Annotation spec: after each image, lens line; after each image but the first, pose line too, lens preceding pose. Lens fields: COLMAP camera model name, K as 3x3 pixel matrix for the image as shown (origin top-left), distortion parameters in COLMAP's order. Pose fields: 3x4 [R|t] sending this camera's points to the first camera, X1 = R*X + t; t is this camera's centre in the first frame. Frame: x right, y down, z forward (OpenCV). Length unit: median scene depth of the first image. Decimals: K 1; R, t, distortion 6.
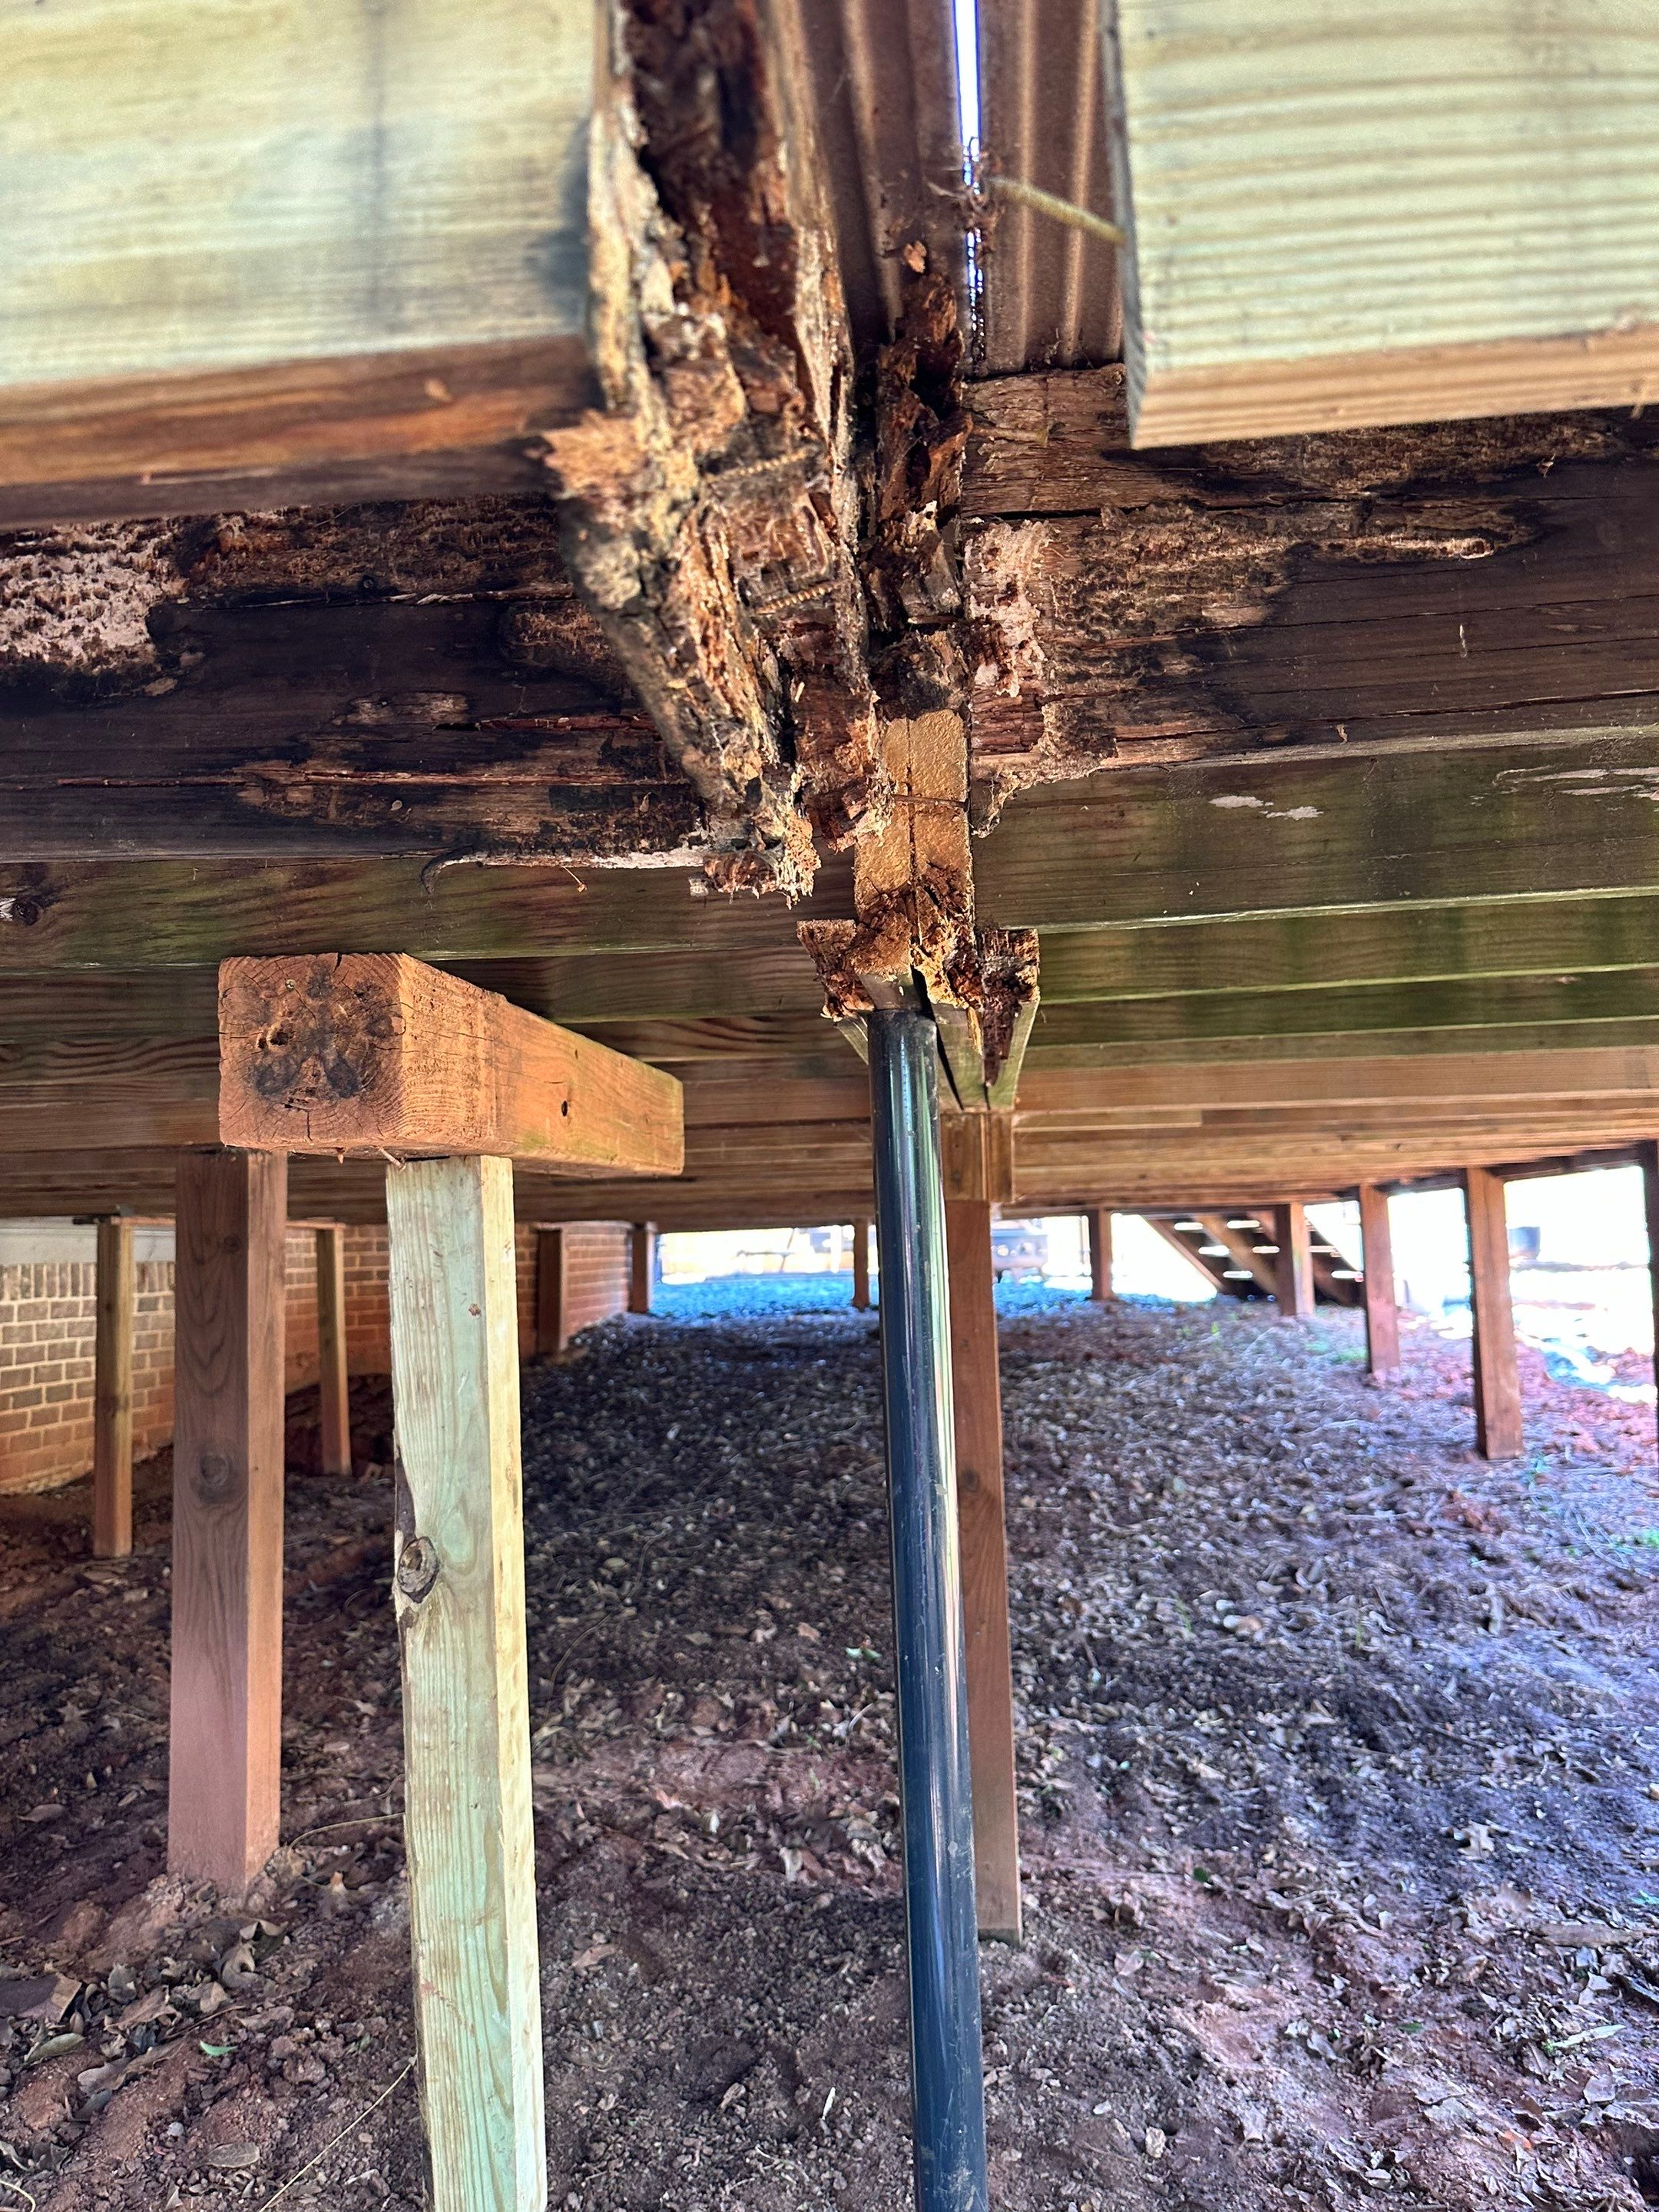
lens RADIAL K [[1596.3, 0, 829.5], [0, 1596.3, 1106.0], [0, 0, 1]] dist [0.013480, -0.028539]
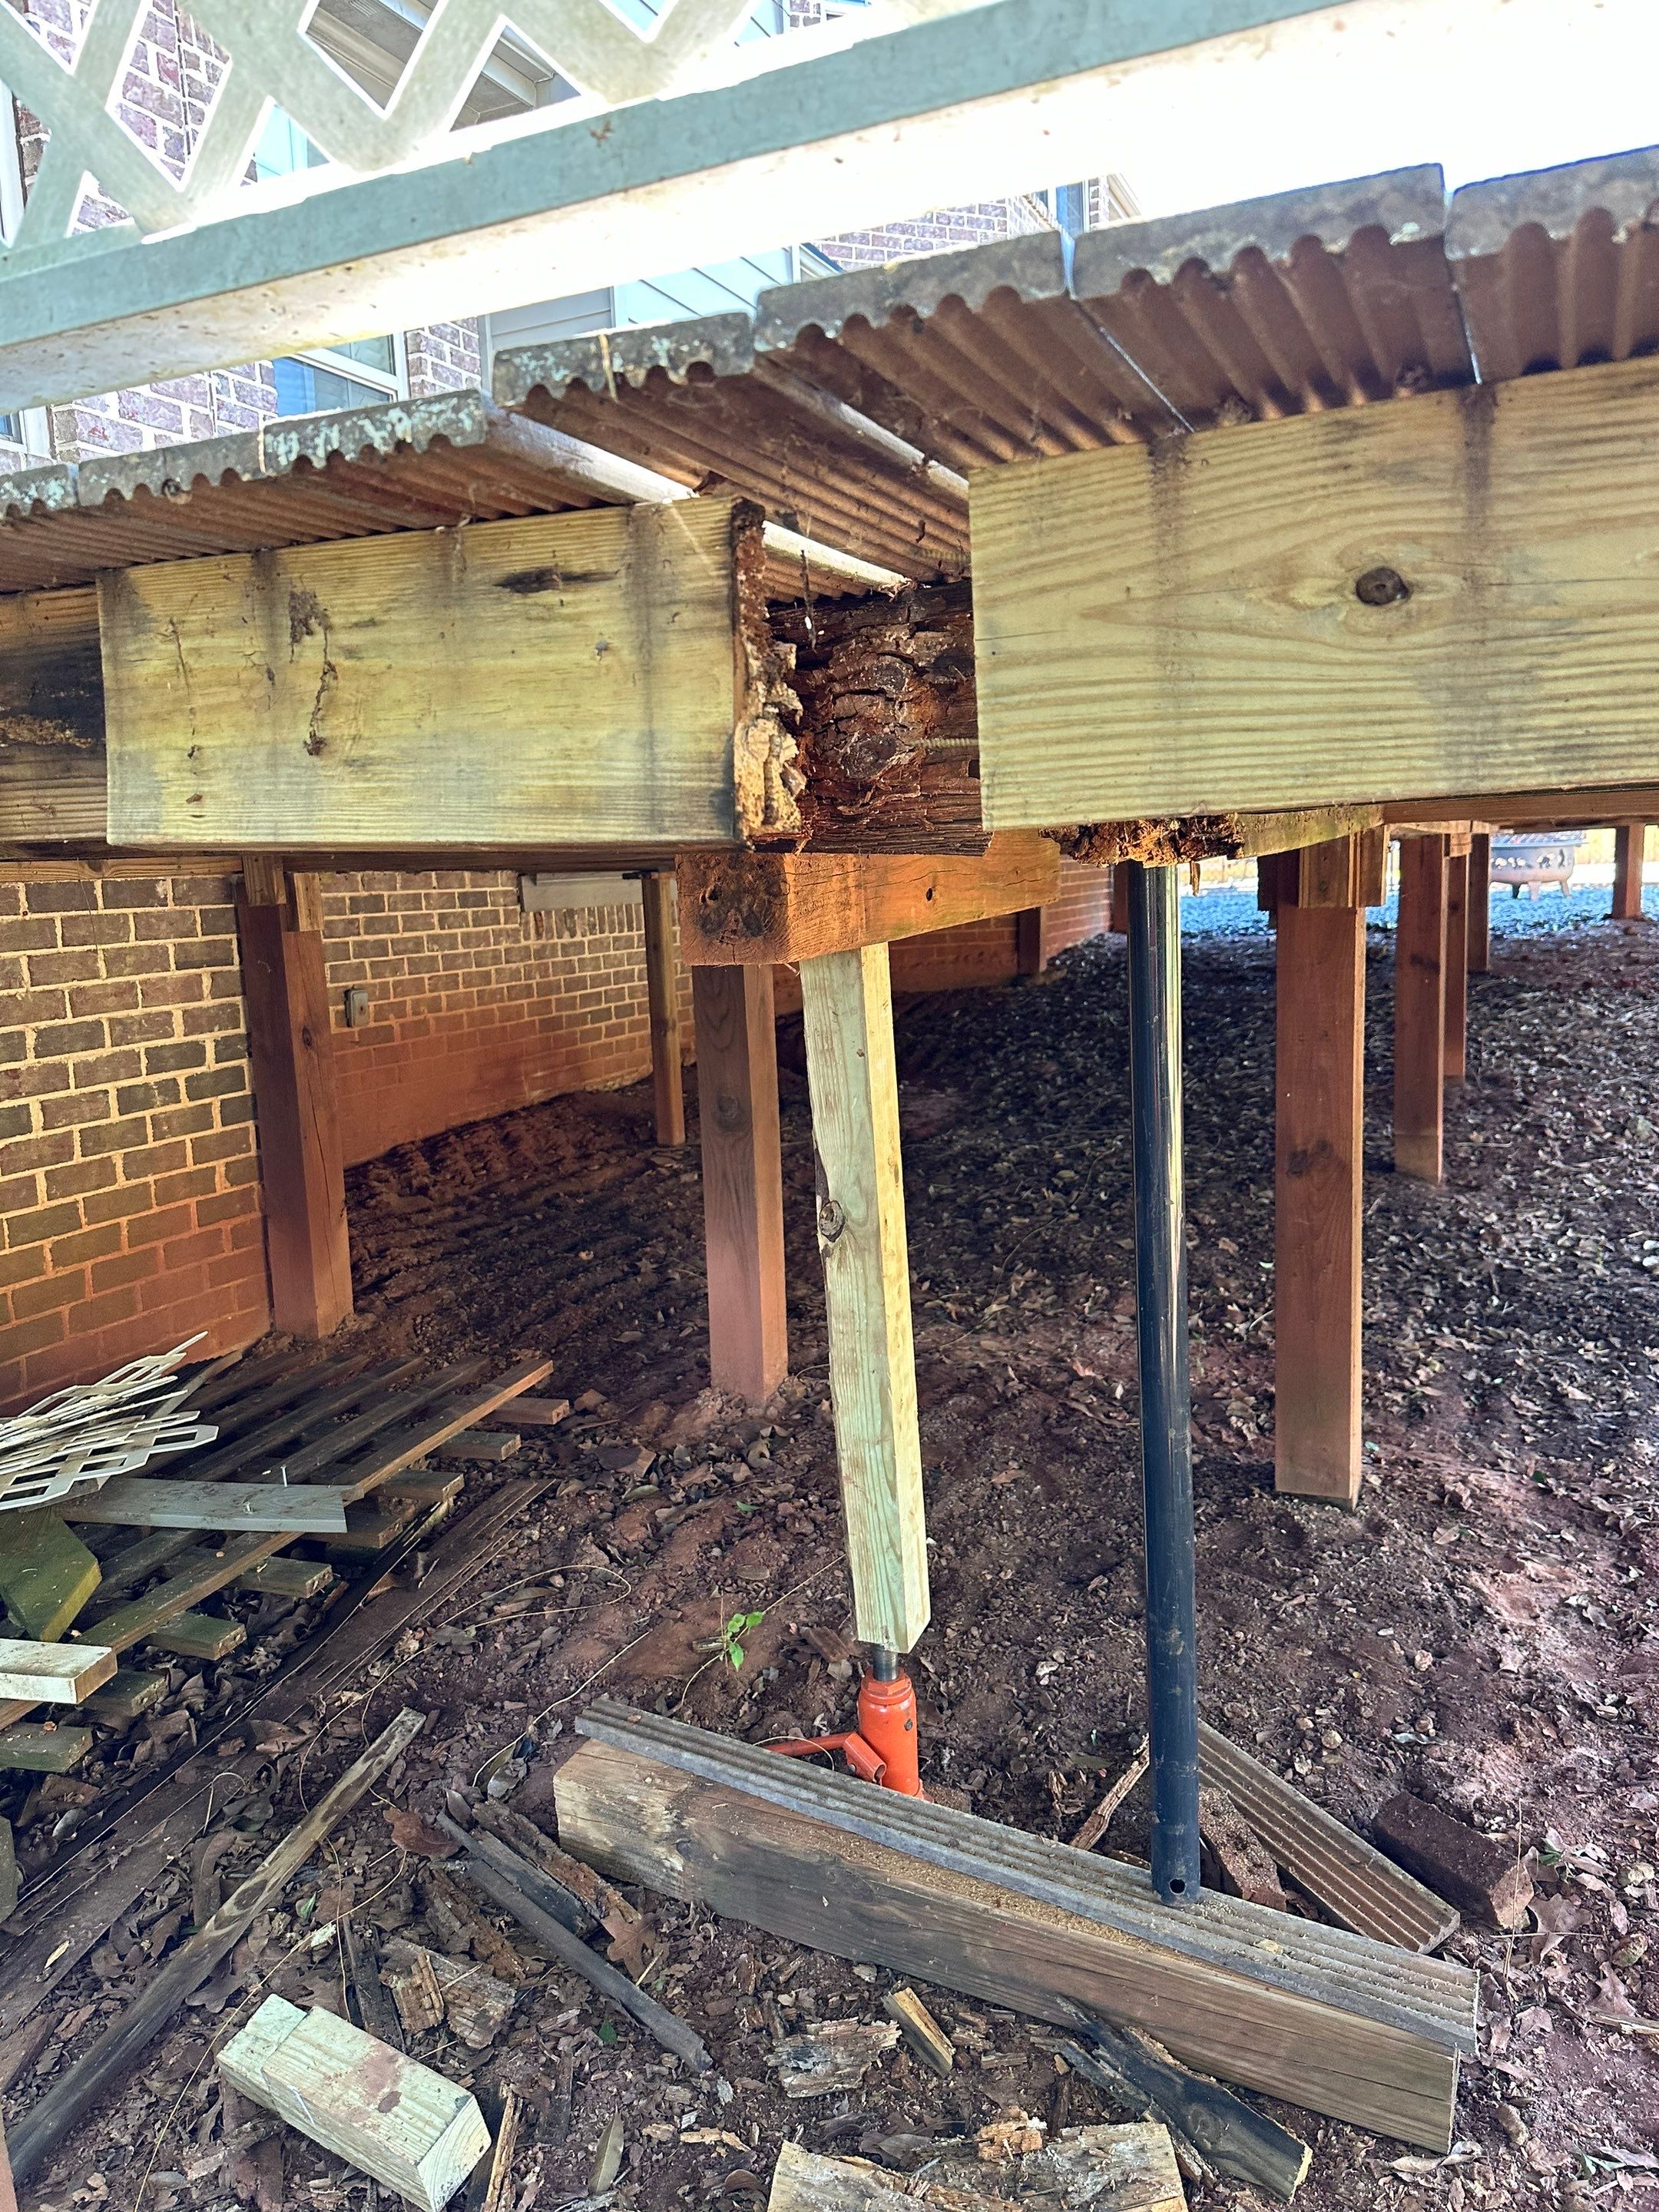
lens RADIAL K [[1591.0, 0, 792.3], [0, 1591.0, 1106.0], [0, 0, 1]] dist [0.129664, -0.241478]
pose [[0.940778, 0.035745, -0.337134, 0.102567], [0.051447, 0.967857, 0.246183, -0.085792], [0.335097, -0.248948, 0.908700, -0.161149]]
